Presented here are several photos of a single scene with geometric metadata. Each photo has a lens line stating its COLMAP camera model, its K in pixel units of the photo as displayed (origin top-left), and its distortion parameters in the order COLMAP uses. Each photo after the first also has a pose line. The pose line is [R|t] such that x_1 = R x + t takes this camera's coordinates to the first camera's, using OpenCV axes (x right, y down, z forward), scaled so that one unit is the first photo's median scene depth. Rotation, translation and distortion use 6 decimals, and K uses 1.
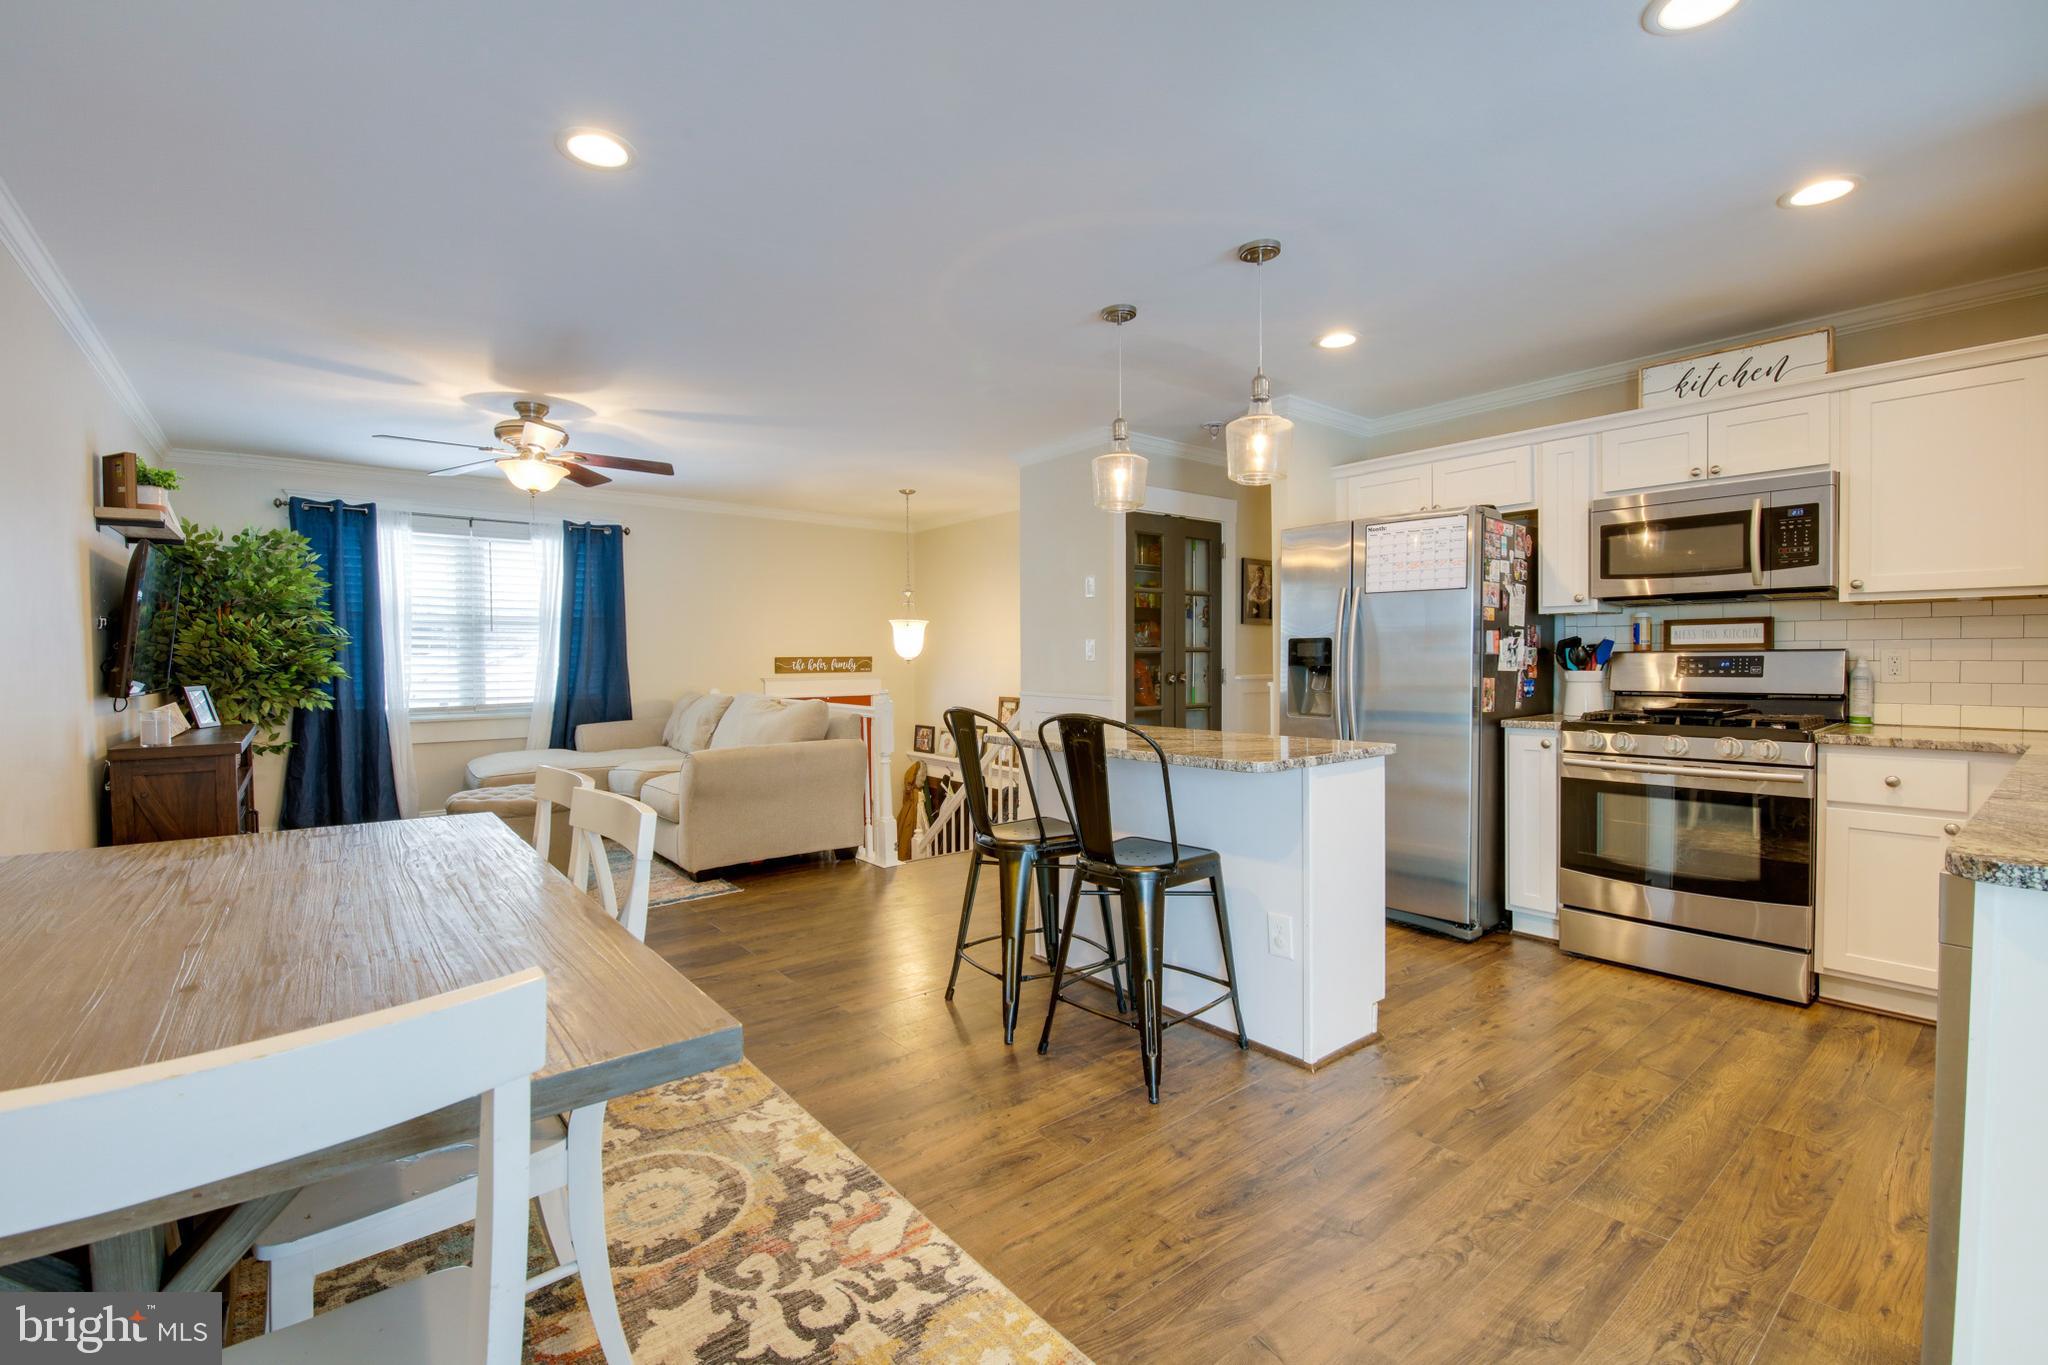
lens RADIAL K [[888.7, 0, 1023.9], [0, 888.7, 676.6], [0, 0, 1]] dist [0.000065, -0.009887]
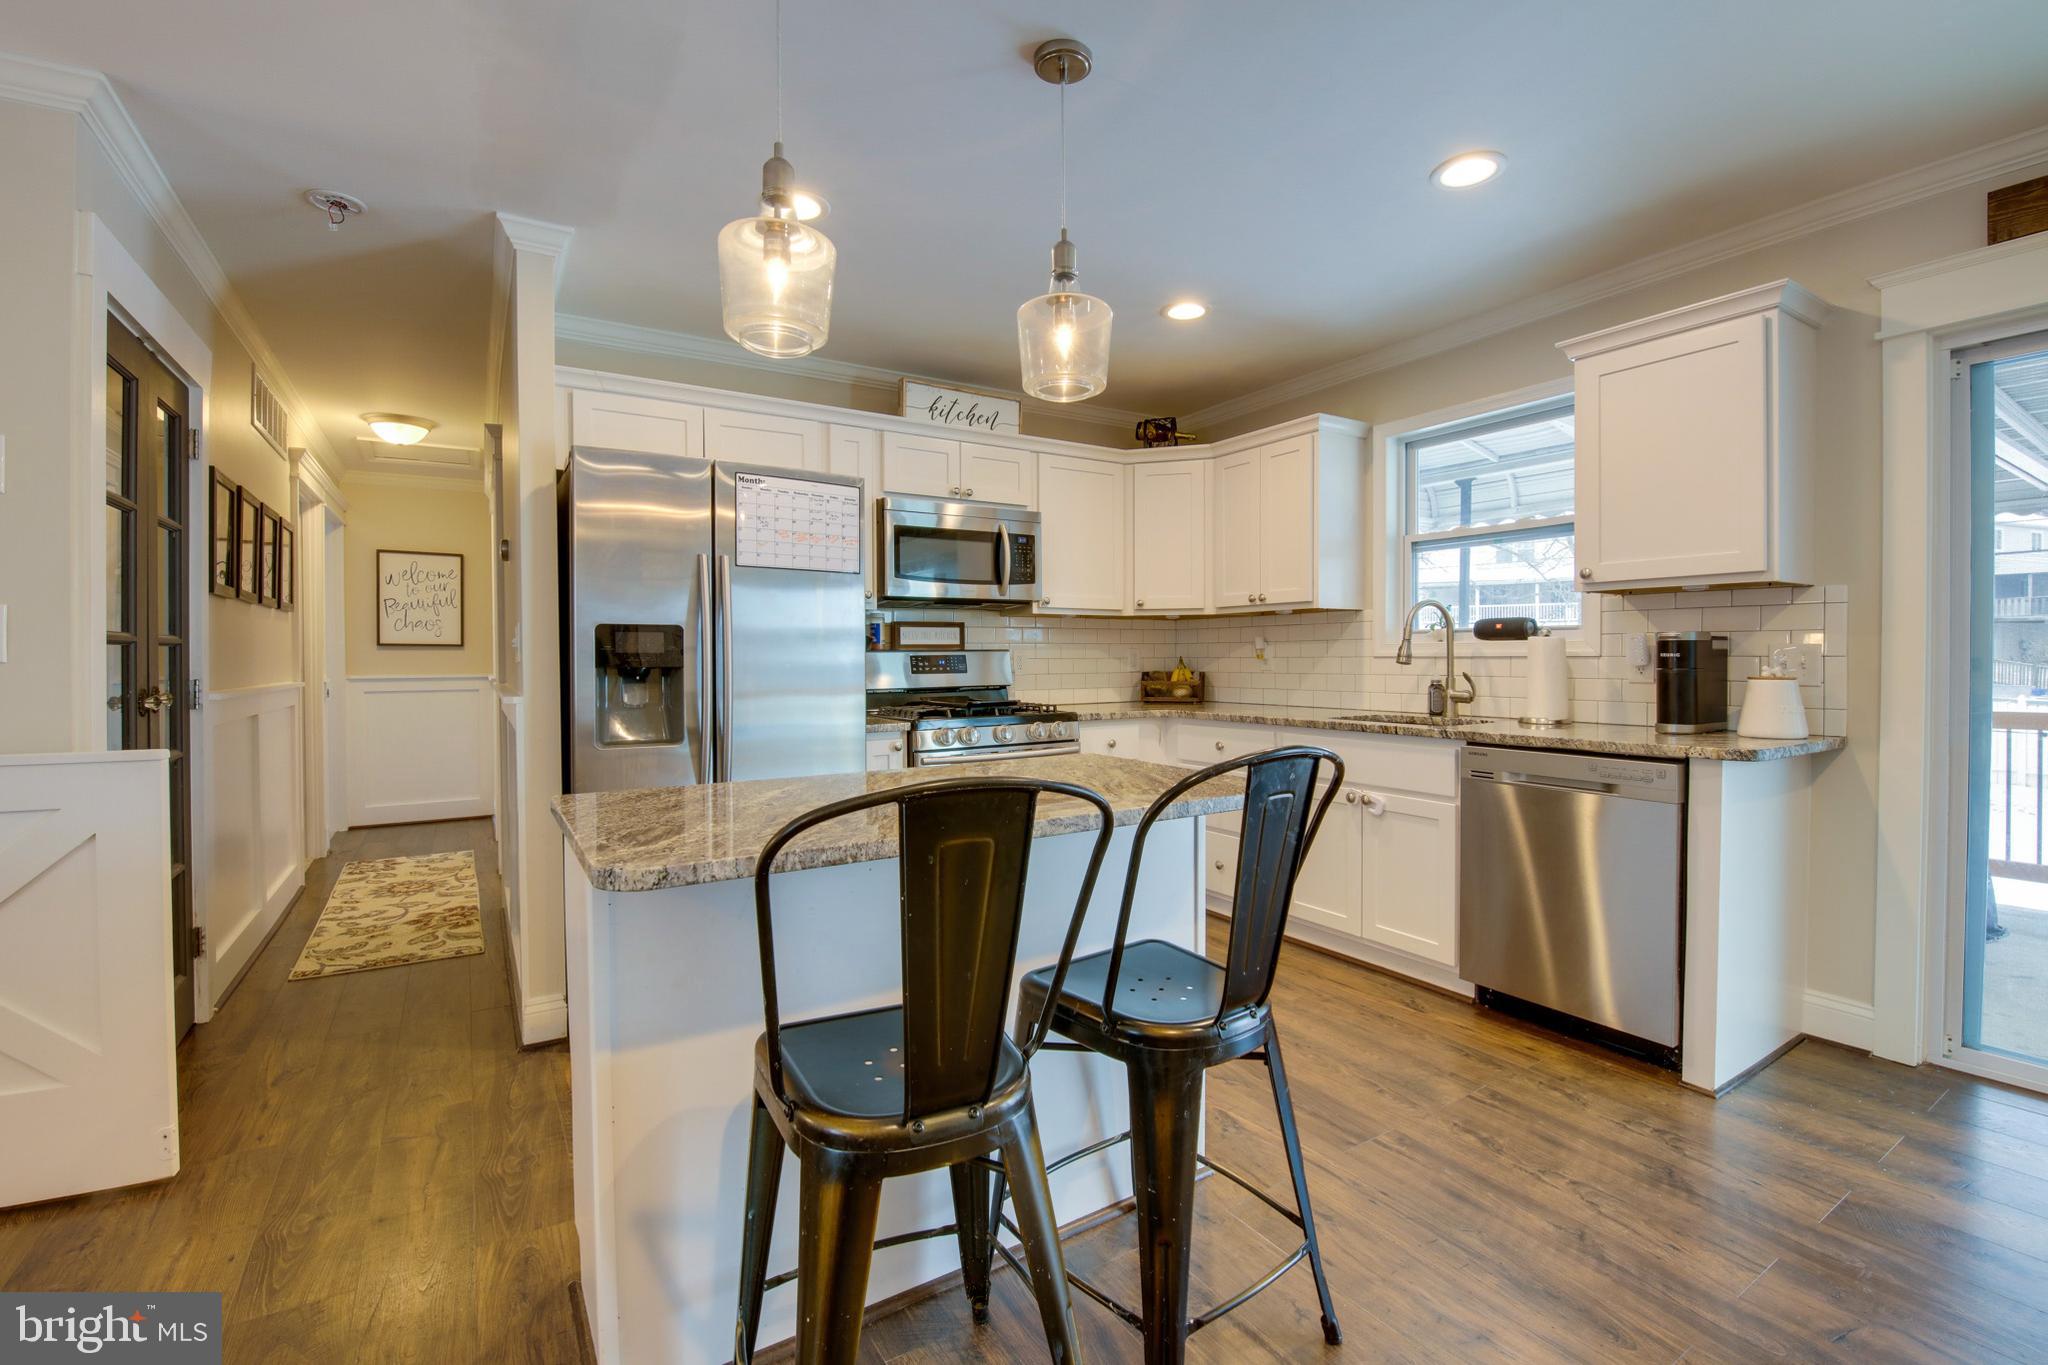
lens RADIAL K [[890.3, 0, 1021.4], [0, 890.3, 668.1], [0, 0, 1]] dist [-0.000555, -0.011754]
pose [[0.117779, -0.006797, 0.993017, -0.425836], [0.026110, 0.999652, 0.003745, -0.009875], [-0.992697, 0.025486, 0.117915, 0.953138]]
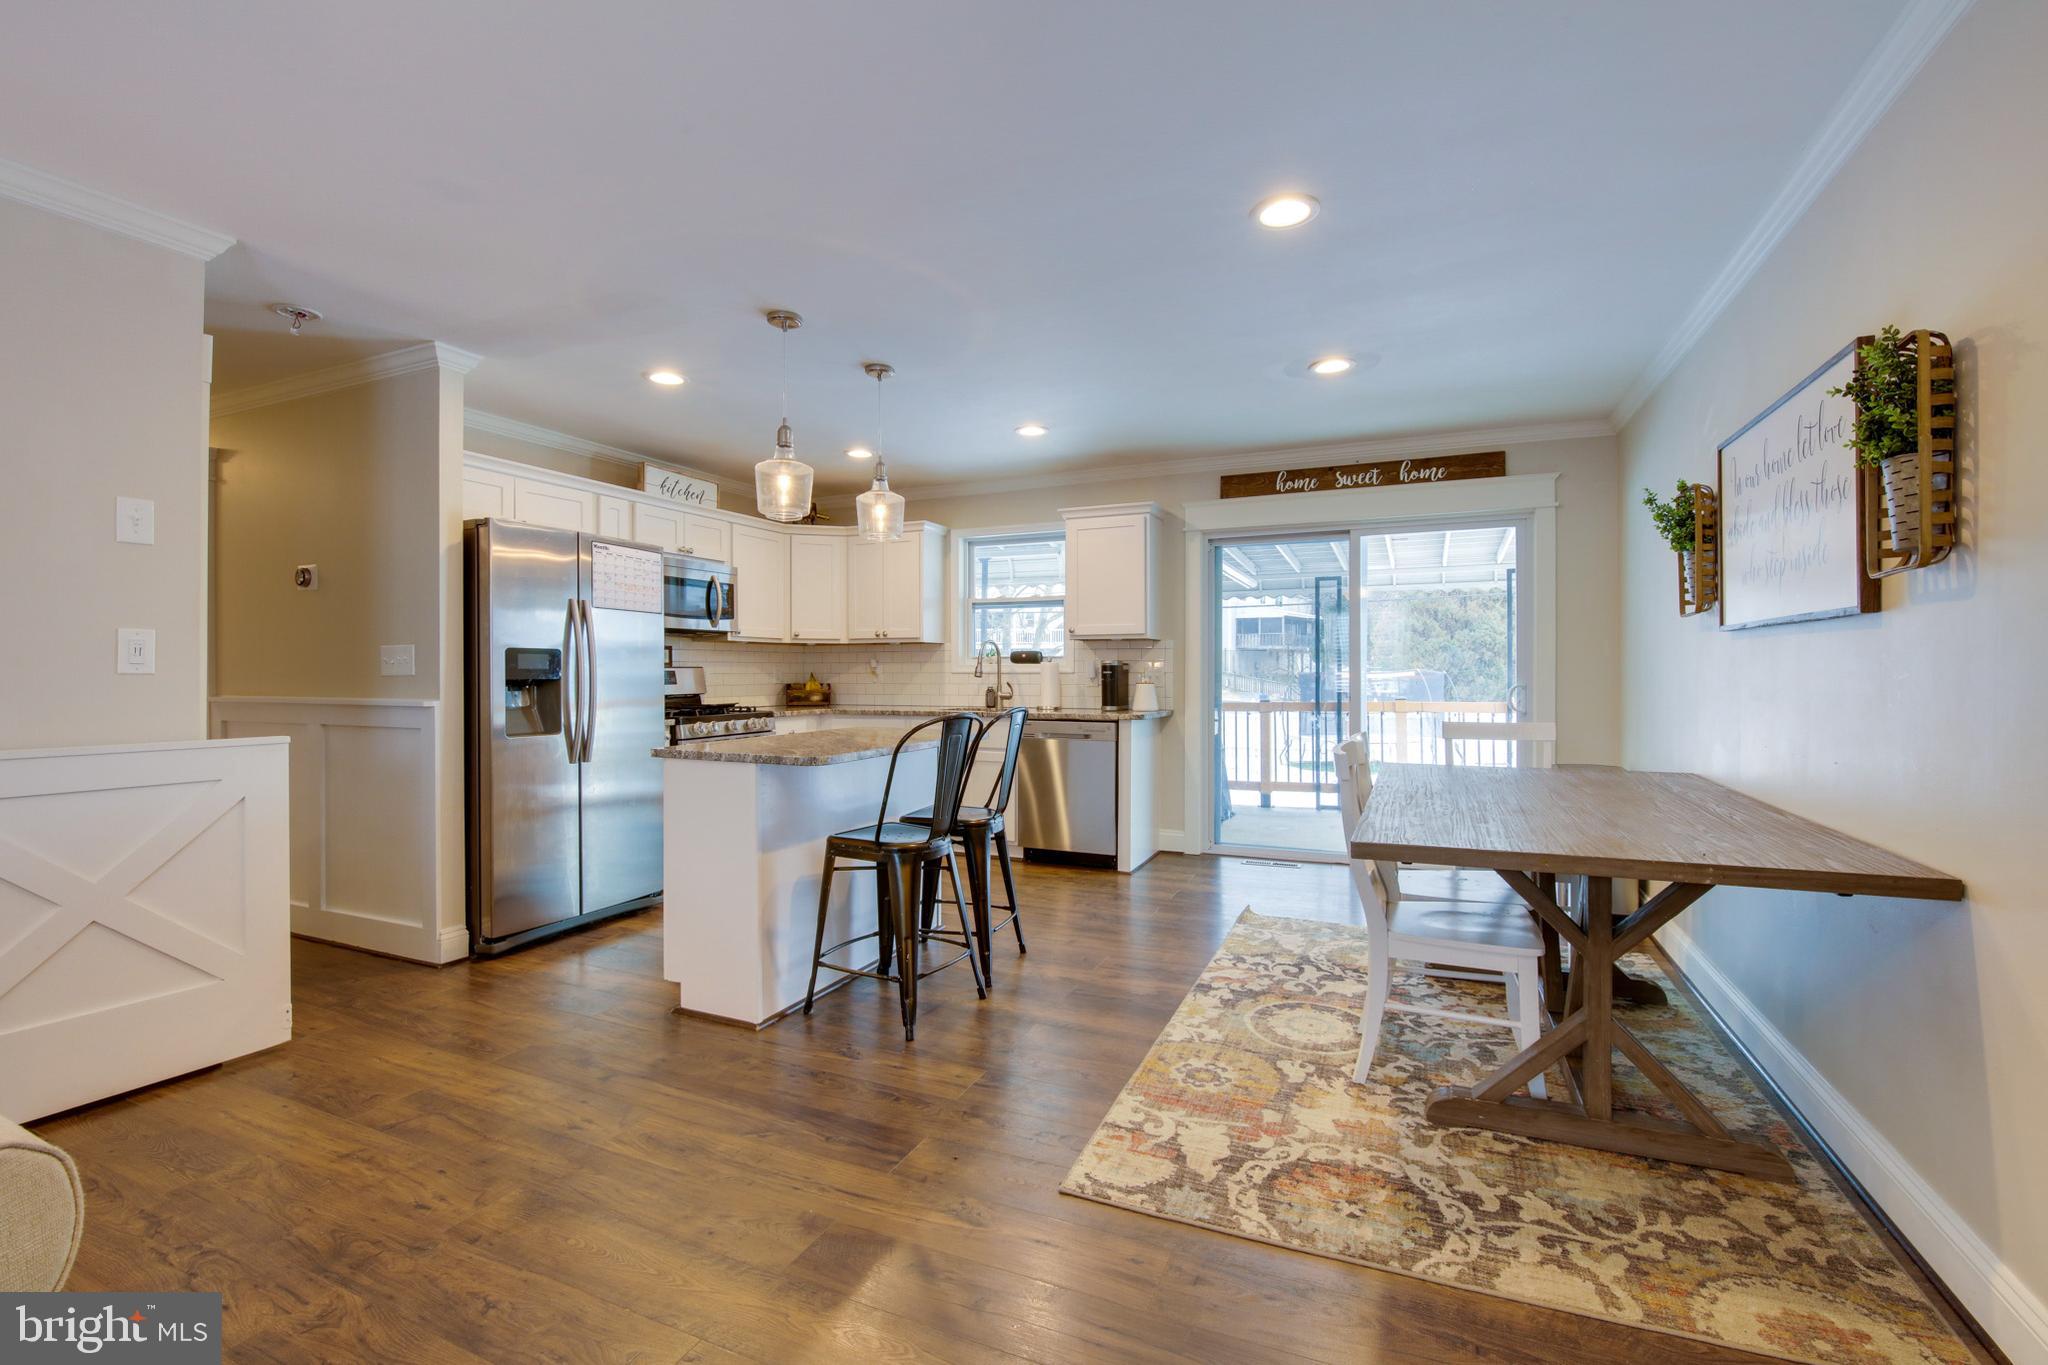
lens RADIAL K [[888.7, 0, 1023.9], [0, 888.7, 676.6], [0, 0, 1]] dist [0.000065, -0.009887]
pose [[-0.460696, 0.001399, 0.887557, -1.041397], [0.023644, 0.999663, 0.010697, -0.018051], [-0.887243, 0.025914, -0.460574, 1.432606]]
